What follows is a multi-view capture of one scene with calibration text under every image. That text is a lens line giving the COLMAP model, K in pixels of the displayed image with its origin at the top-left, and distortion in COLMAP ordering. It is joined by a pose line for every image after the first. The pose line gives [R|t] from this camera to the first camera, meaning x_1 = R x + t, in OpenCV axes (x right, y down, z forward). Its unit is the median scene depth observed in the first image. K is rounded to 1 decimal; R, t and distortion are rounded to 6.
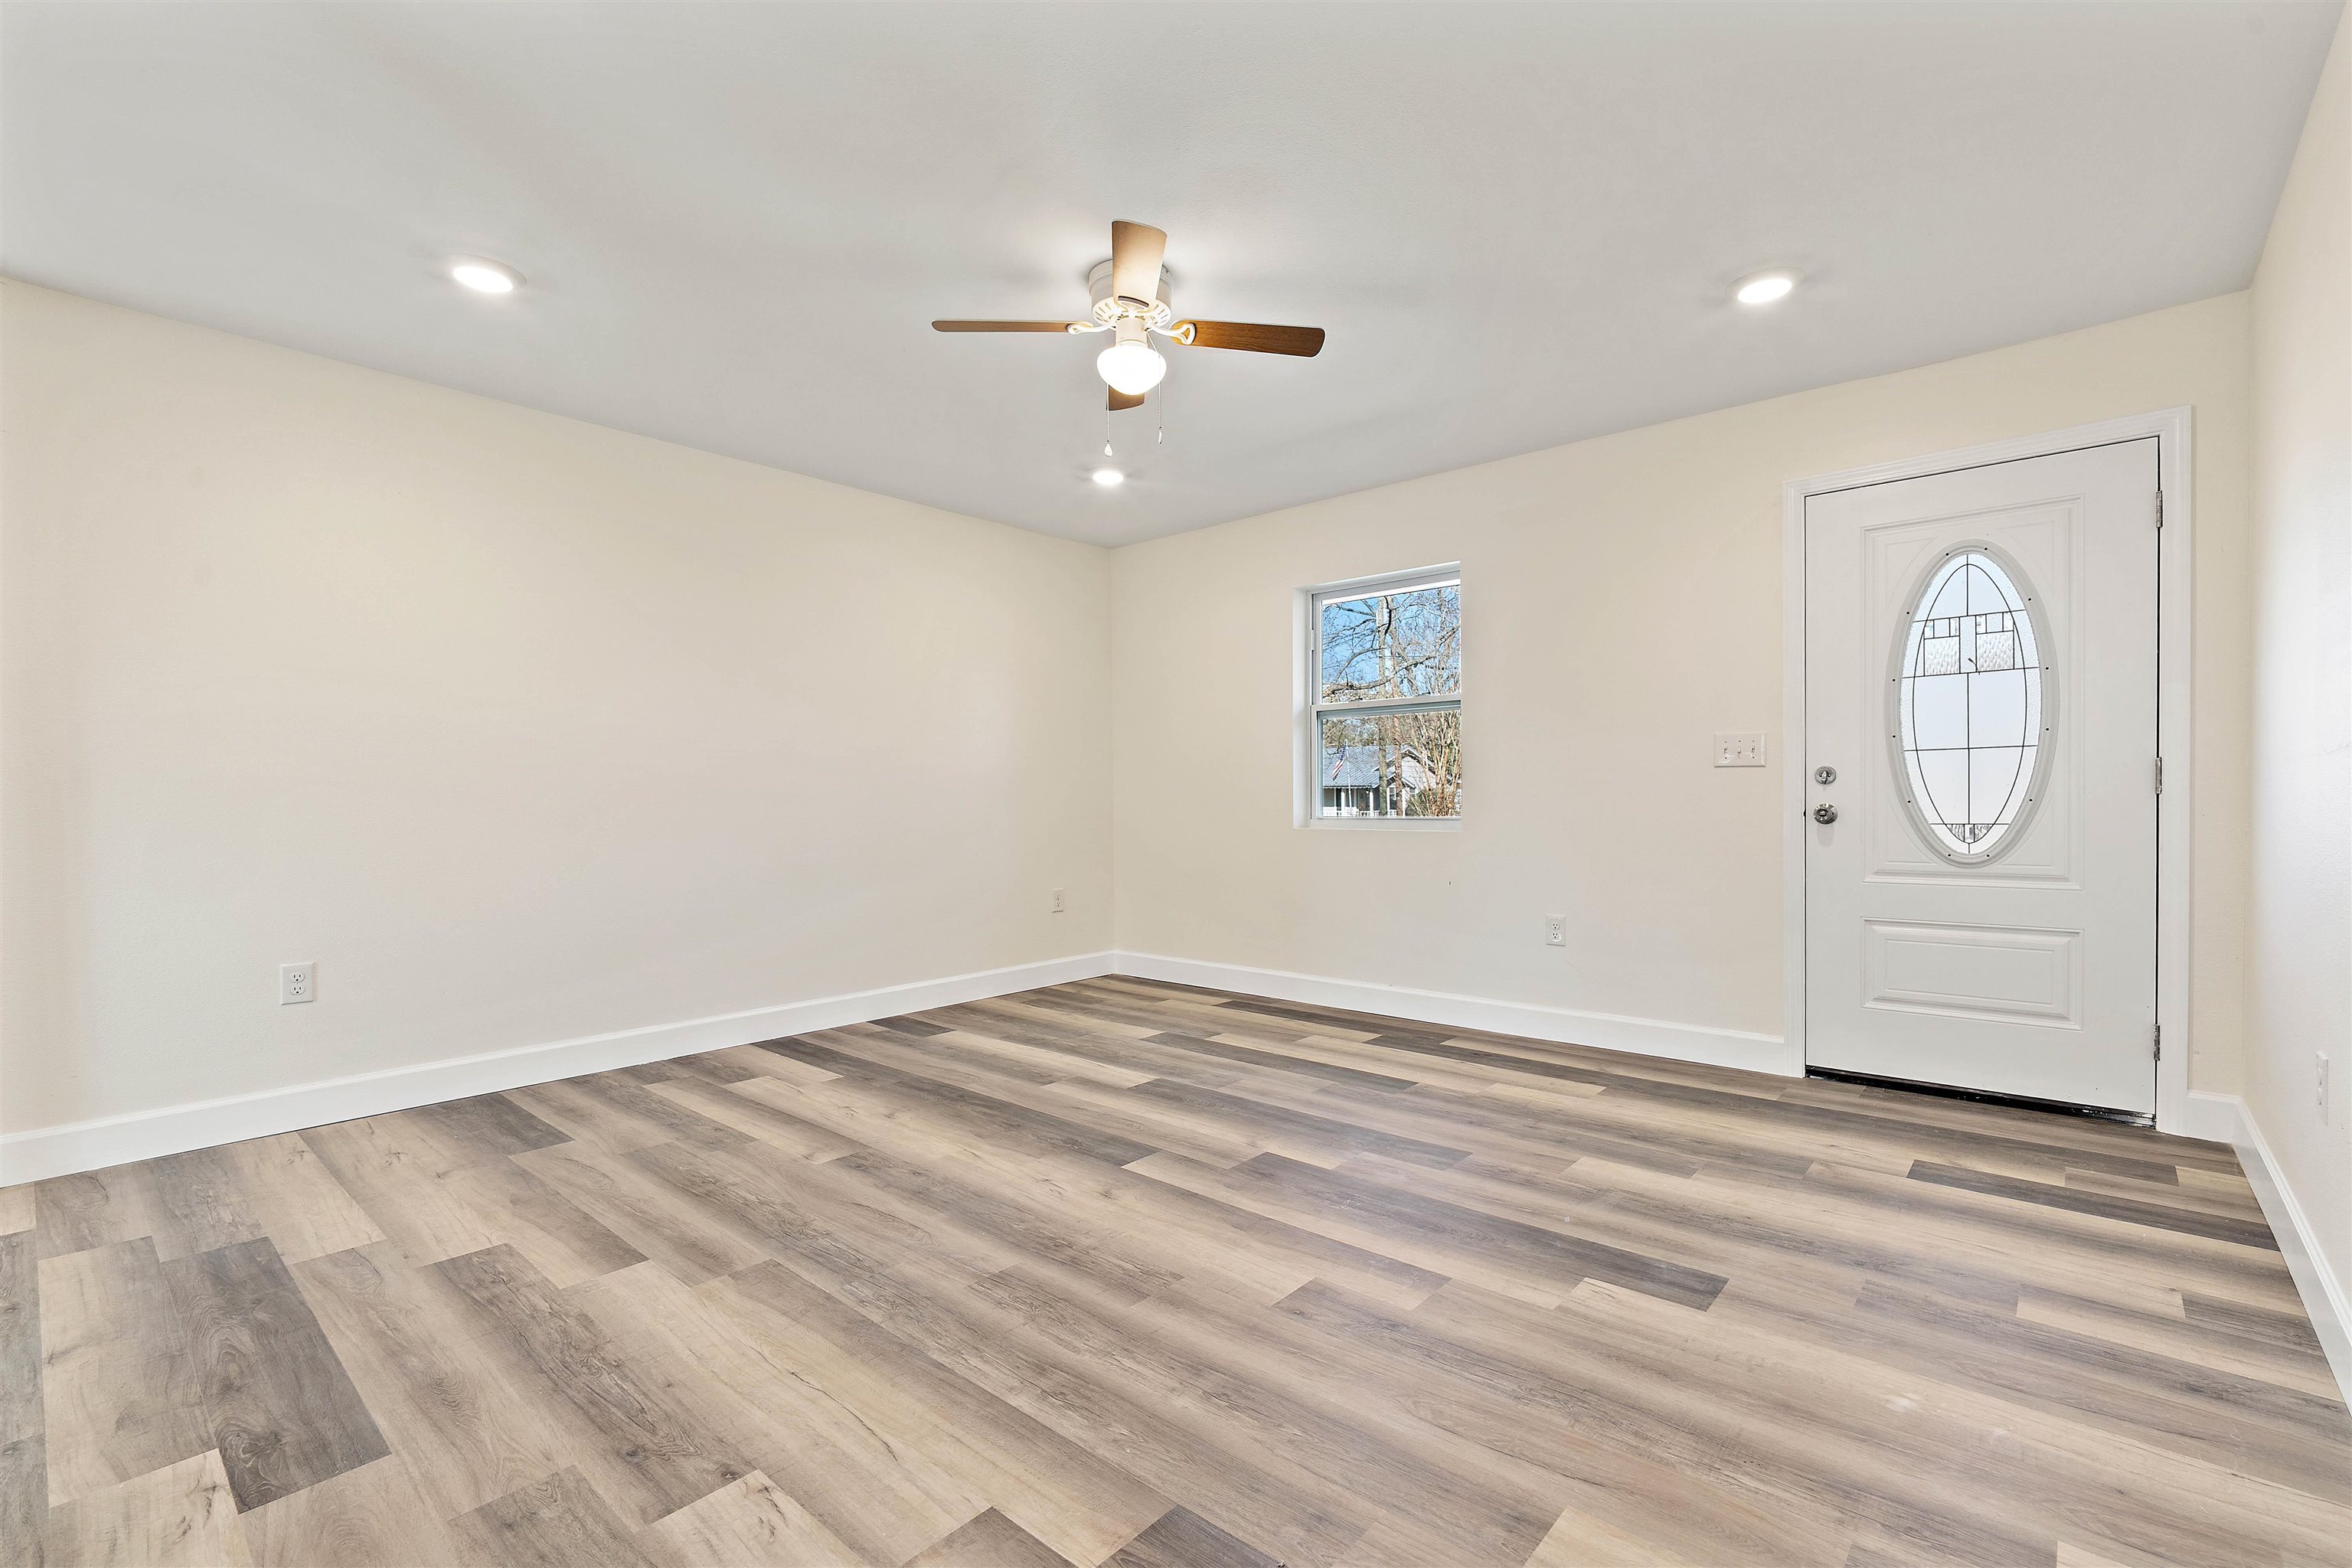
lens RADIAL K [[1022.3, 0, 1186.7], [0, 1022.3, 817.0], [0, 0, 1]] dist [-0.000566, 0.000458]
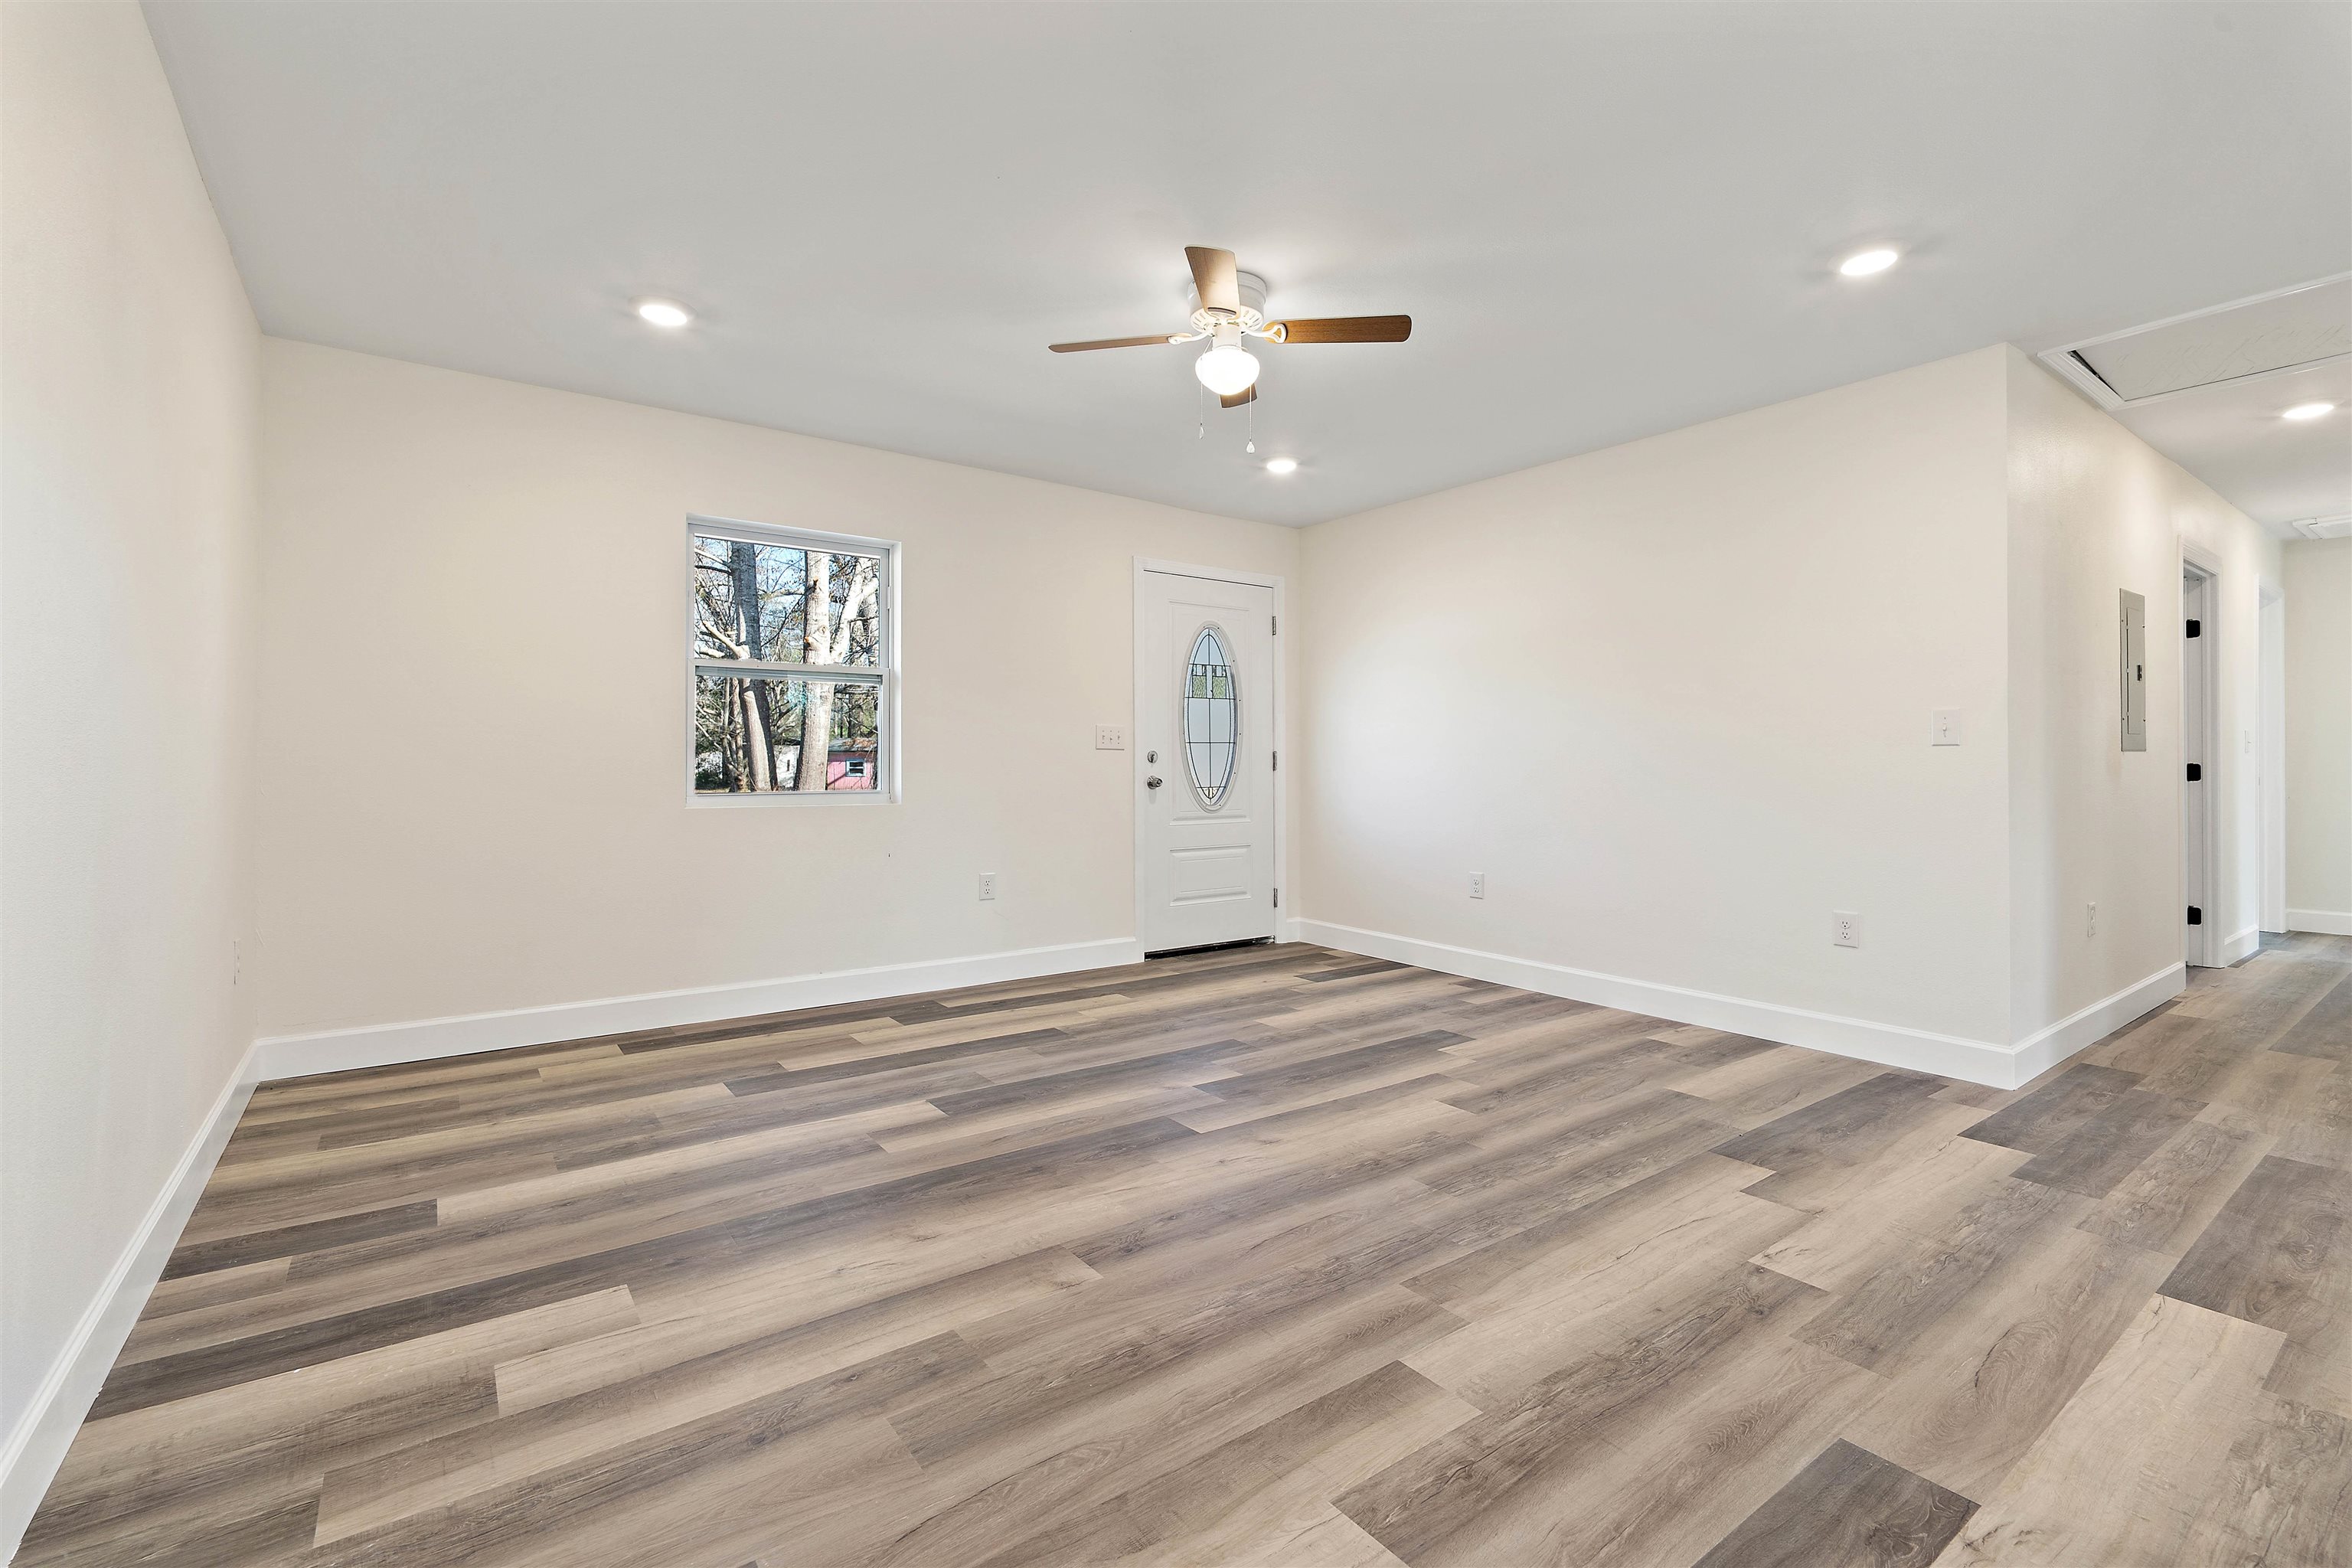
lens RADIAL K [[1022.3, 0, 1192.3], [0, 1022.3, 766.3], [0, 0, 1]] dist [-0.000566, 0.000458]
pose [[0.217093, 0.008814, 0.976111, -1.003038], [0.016686, 0.999780, -0.012738, -0.008062], [-0.976008, 0.019052, 0.216898, 0.740564]]
